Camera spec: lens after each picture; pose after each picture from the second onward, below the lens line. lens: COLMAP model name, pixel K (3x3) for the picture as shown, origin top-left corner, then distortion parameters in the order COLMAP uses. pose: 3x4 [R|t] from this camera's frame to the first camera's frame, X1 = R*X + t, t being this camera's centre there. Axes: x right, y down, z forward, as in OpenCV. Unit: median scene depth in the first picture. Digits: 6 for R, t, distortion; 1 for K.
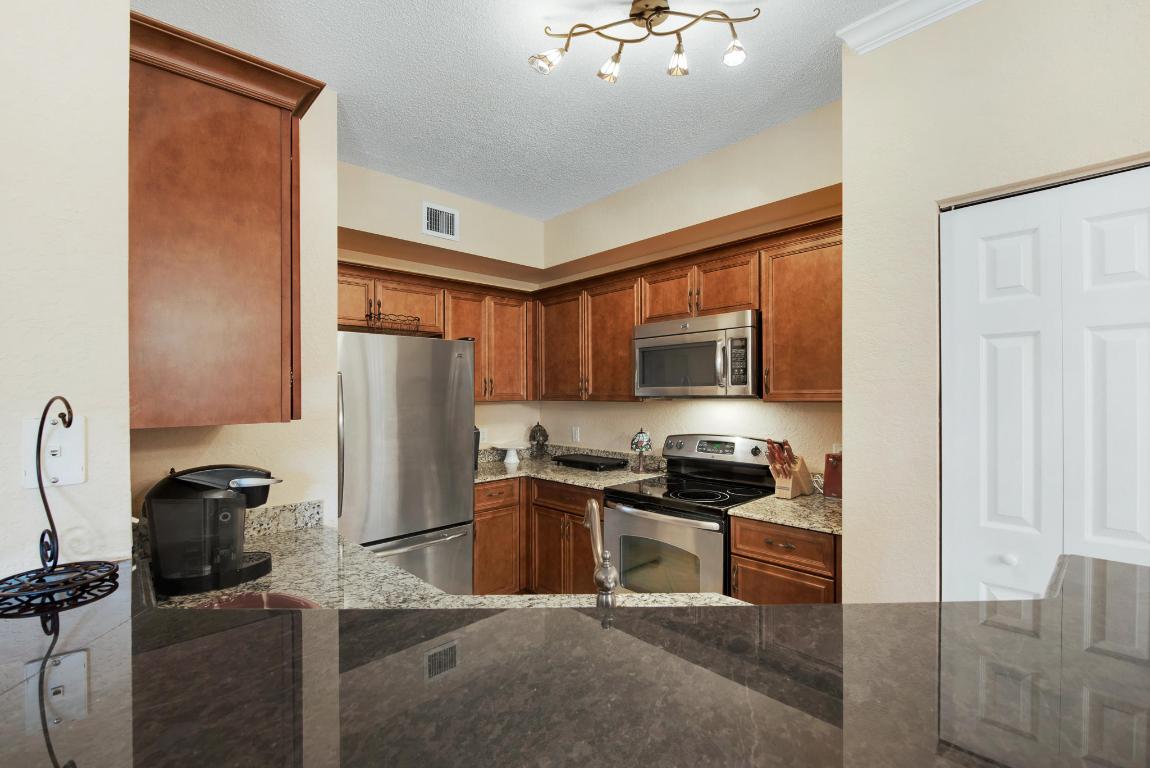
lens RADIAL K [[502.5, 0, 575.0], [0, 502.5, 384.0], [0, 0, 1]] dist [0.000245, -0.000212]
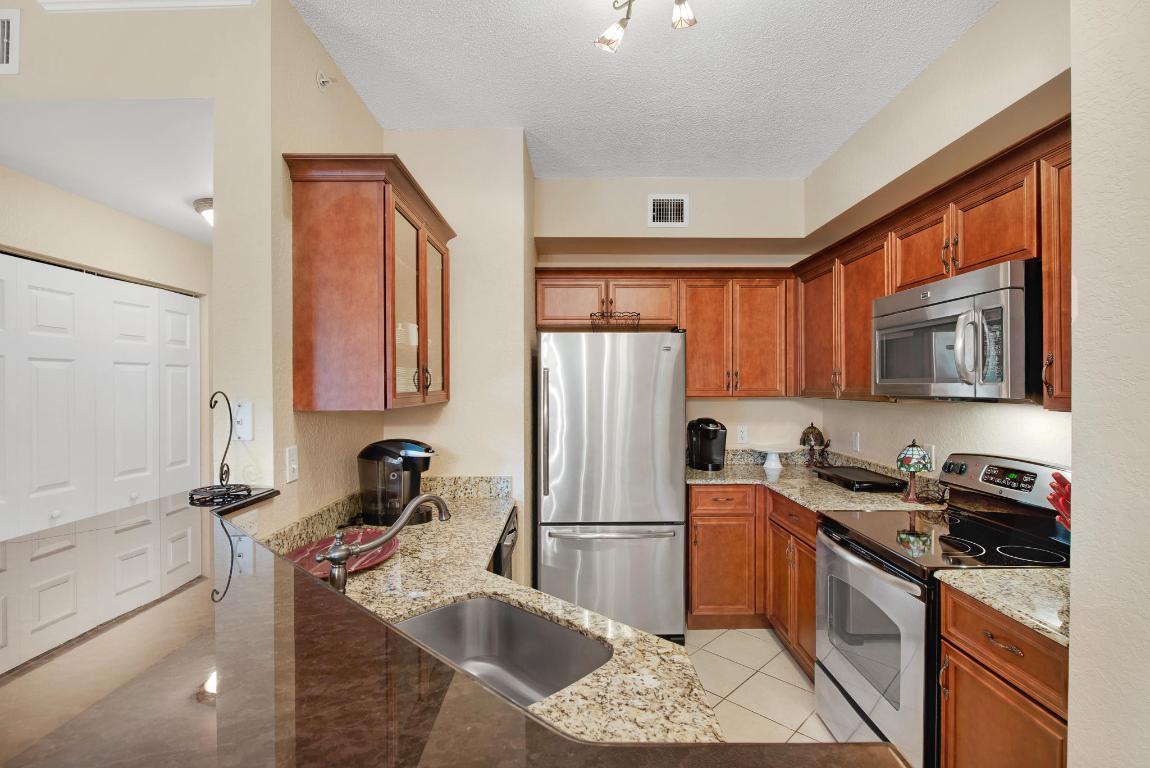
lens RADIAL K [[540.9, 0, 575.0], [0, 540.9, 384.0], [0, 0, 1]] dist [0.001191, -0.000016]
pose [[0.730177, 0.009494, -0.683192, 0.320013], [0.004646, 0.999811, 0.018859, -0.008737], [0.683242, -0.016944, 0.729995, 0.111096]]
